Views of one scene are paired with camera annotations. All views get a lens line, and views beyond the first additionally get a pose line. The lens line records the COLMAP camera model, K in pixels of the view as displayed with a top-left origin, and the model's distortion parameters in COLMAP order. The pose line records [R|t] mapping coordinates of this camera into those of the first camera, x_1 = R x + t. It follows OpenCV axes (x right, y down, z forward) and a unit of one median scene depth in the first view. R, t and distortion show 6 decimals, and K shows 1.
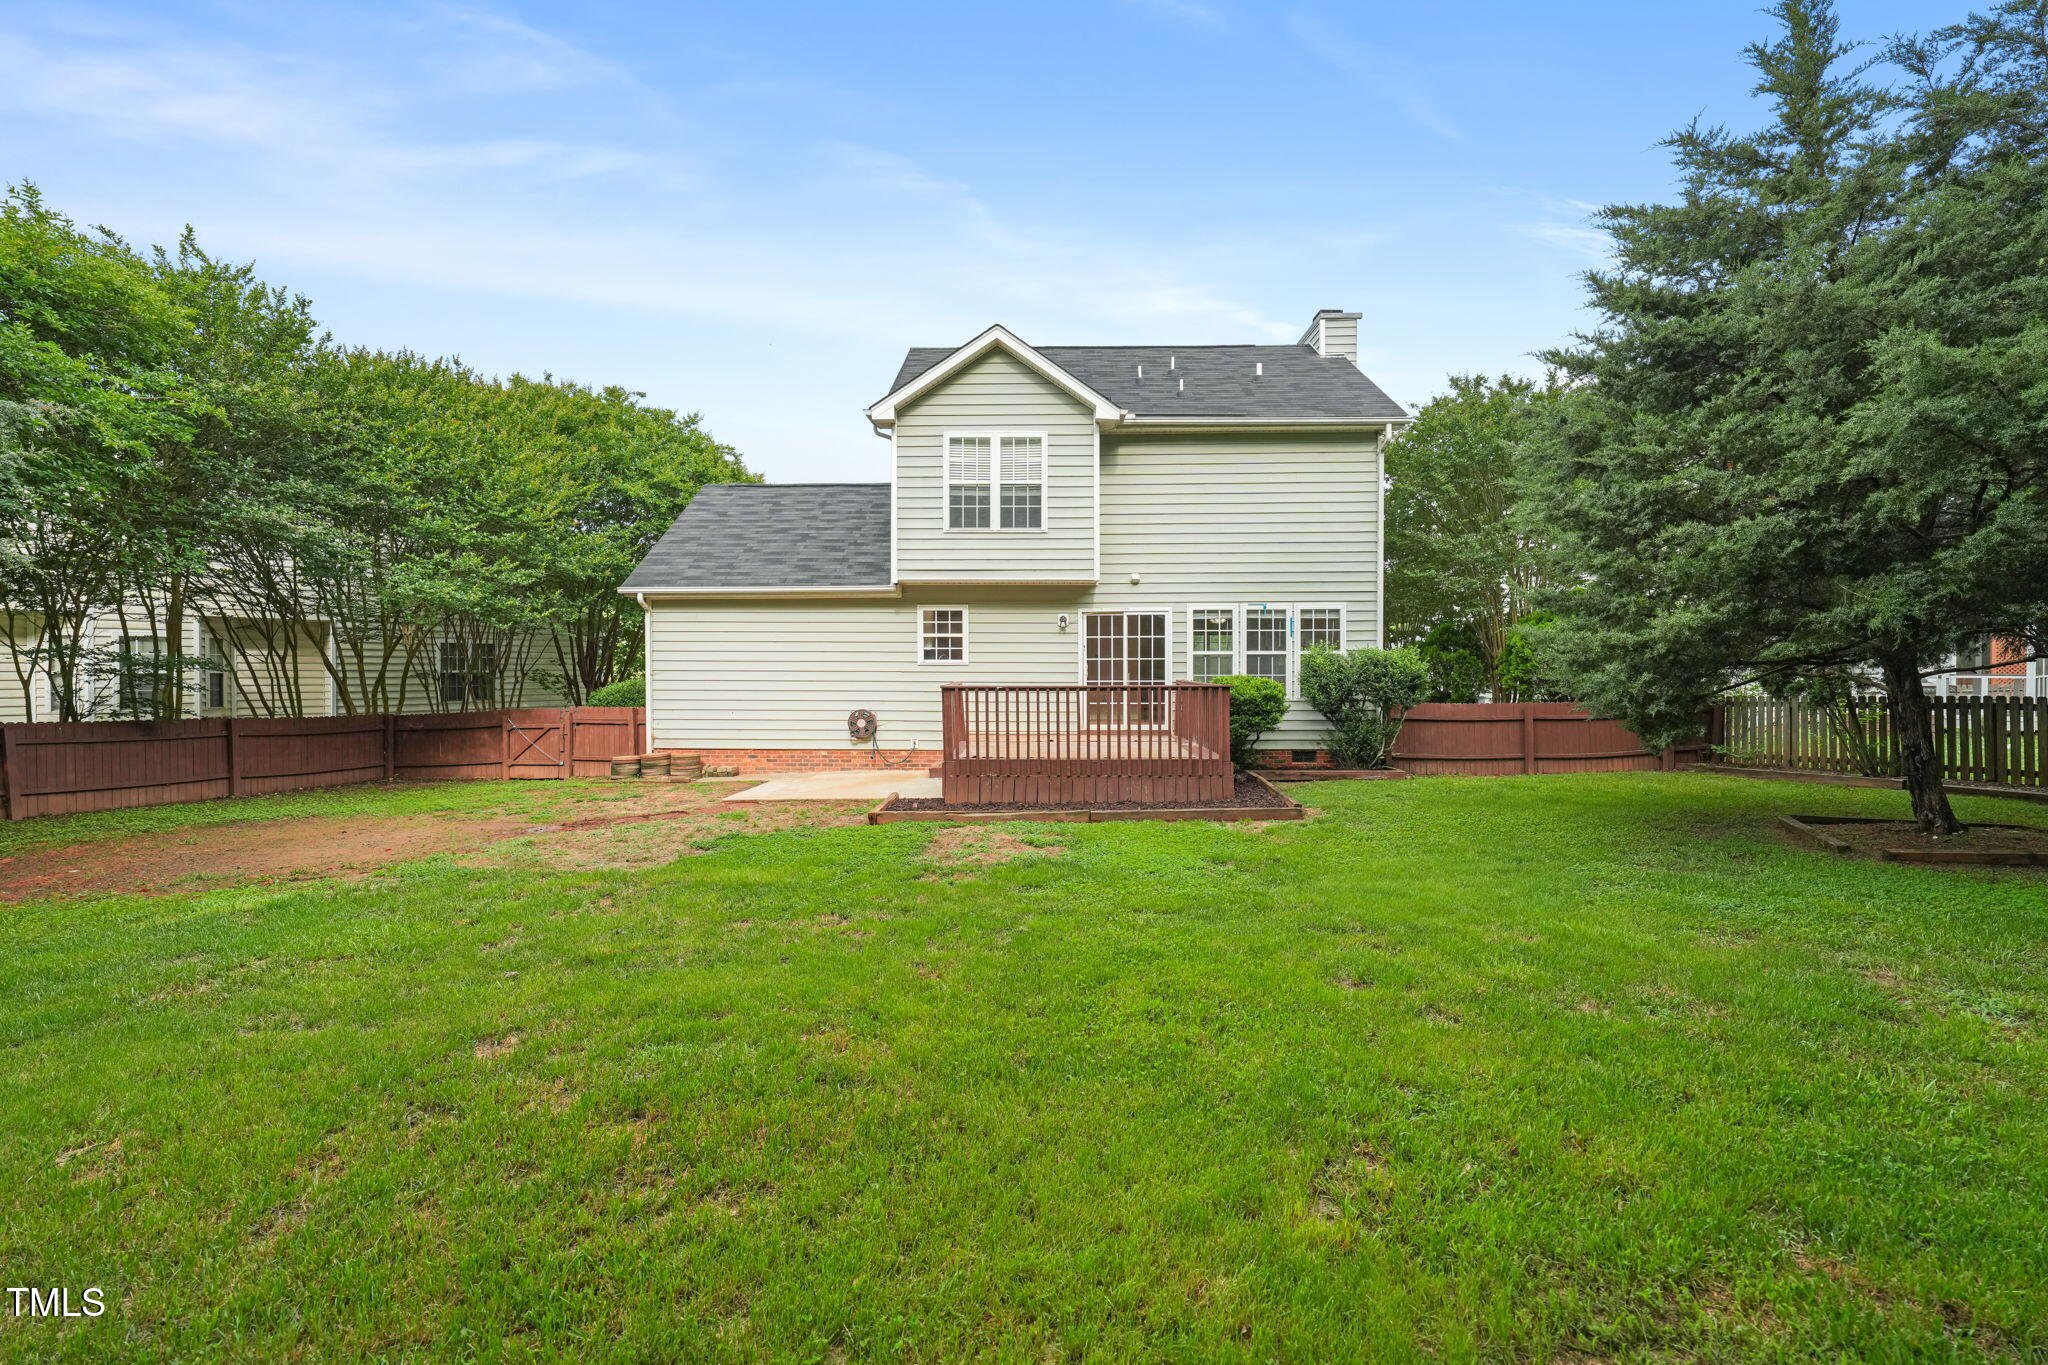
lens RADIAL K [[909.7, 0, 1003.8], [0, 909.7, 679.7], [0, 0, 1]] dist [-0.010760, 0.004944]
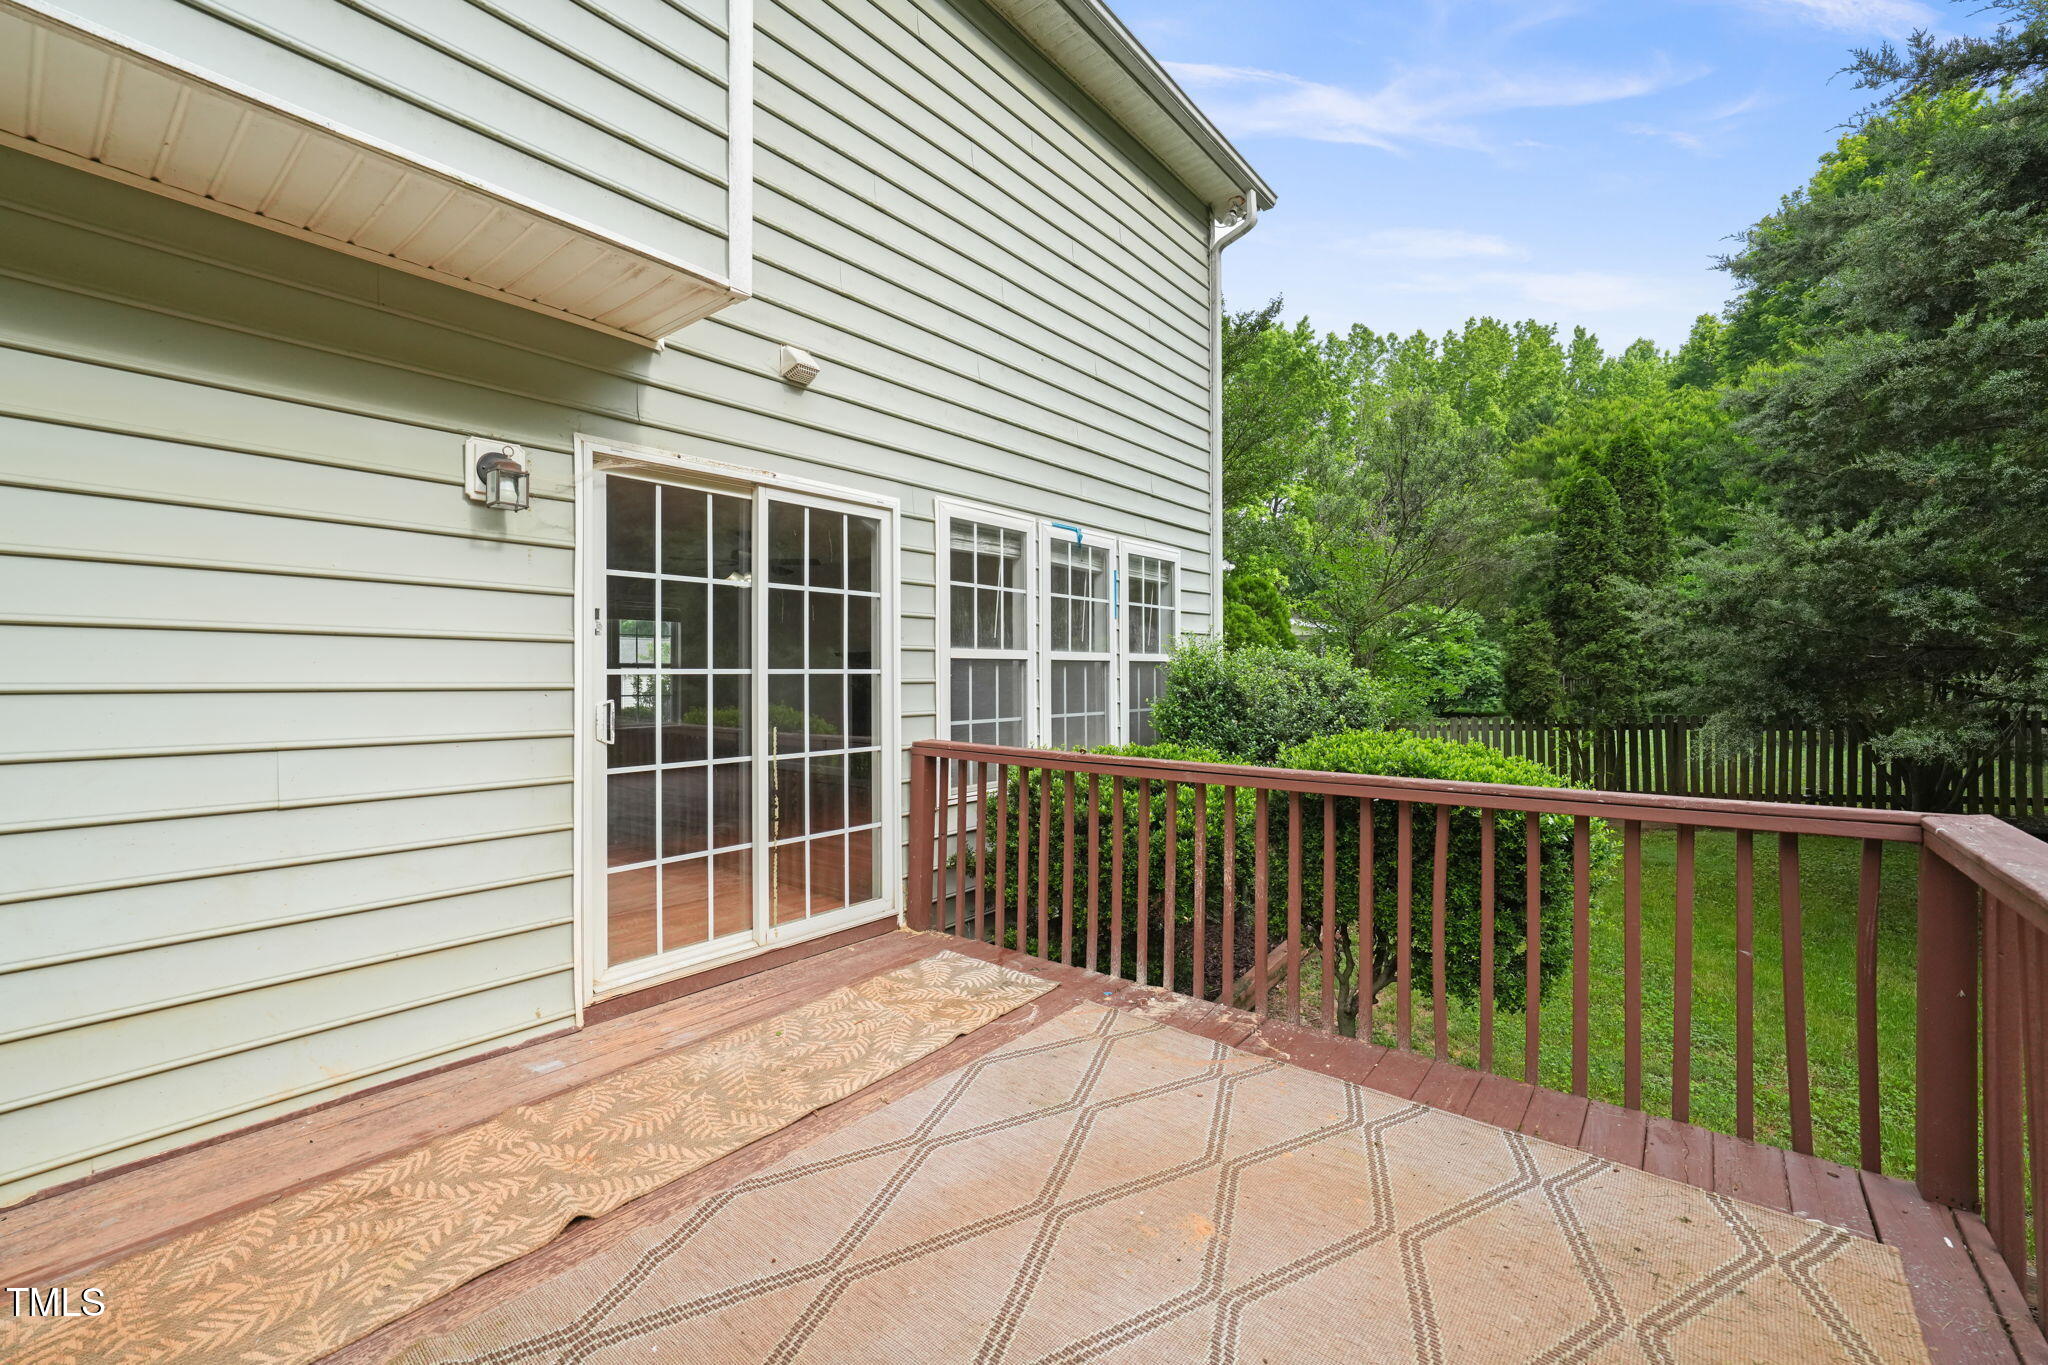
lens RADIAL K [[868.9, 0, 1052.5], [0, 868.9, 672.5], [0, 0, 1]] dist [-0.007057, 0.001289]
pose [[0.569805, 0.001913, 0.821778, -0.020361], [0.009359, 0.999917, -0.008817, -0.019626], [-0.821727, 0.012714, 0.569740, 0.795298]]
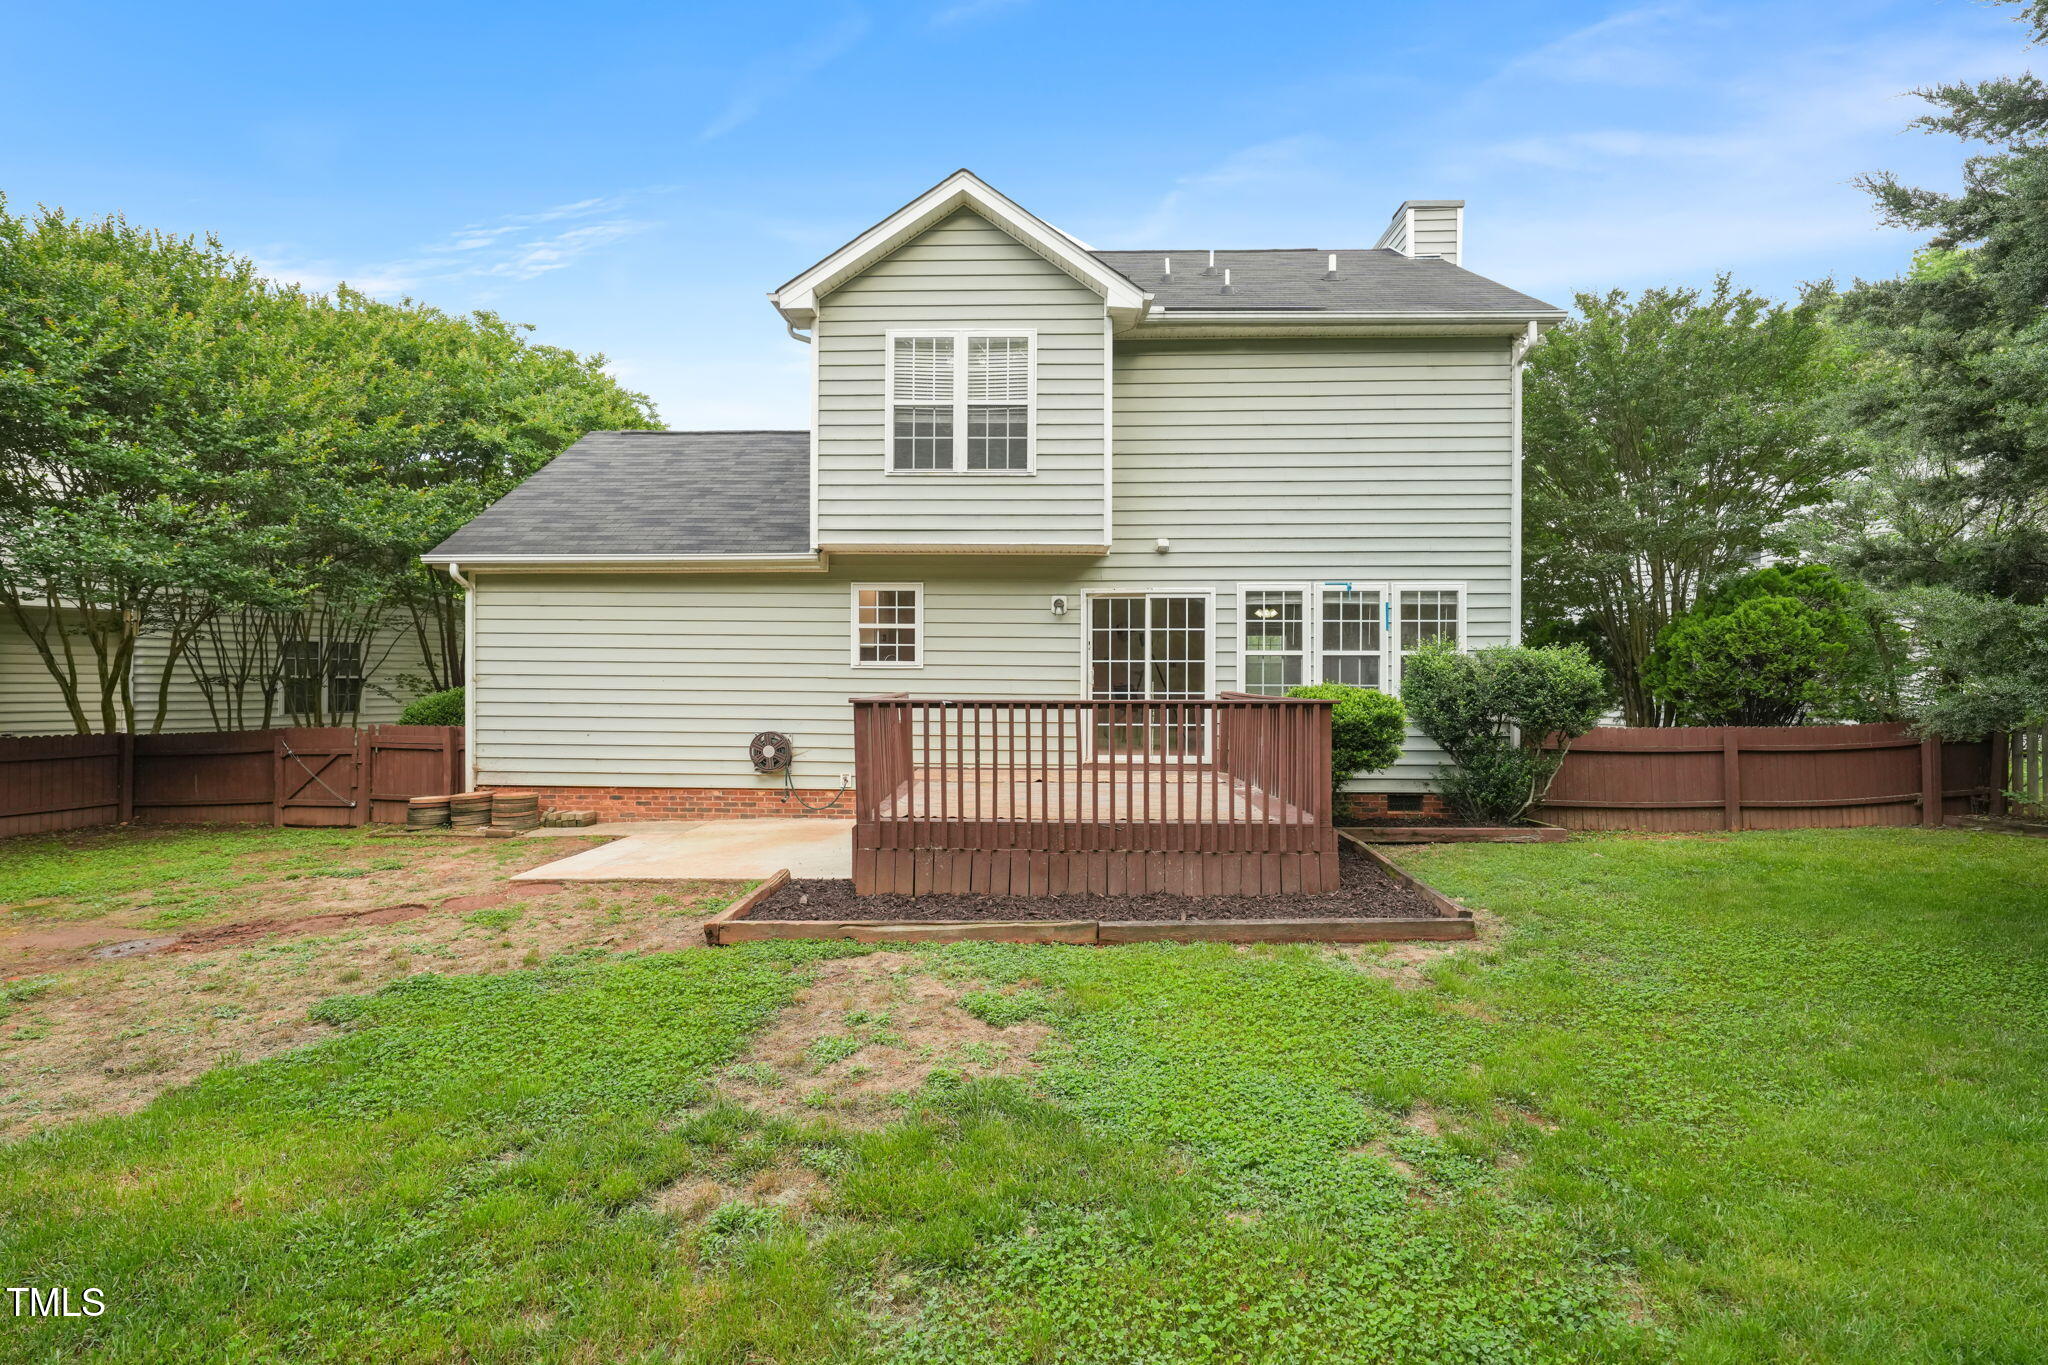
lens RADIAL K [[909.7, 0, 1007.7], [0, 909.7, 679.3], [0, 0, 1]] dist [-0.010760, 0.004944]
pose [[0.999986, 0.005233, -0.001062, 0.027000], [-0.005248, 0.999887, -0.014082, 0.001409], [0.000989, 0.014087, 0.999900, 0.304105]]
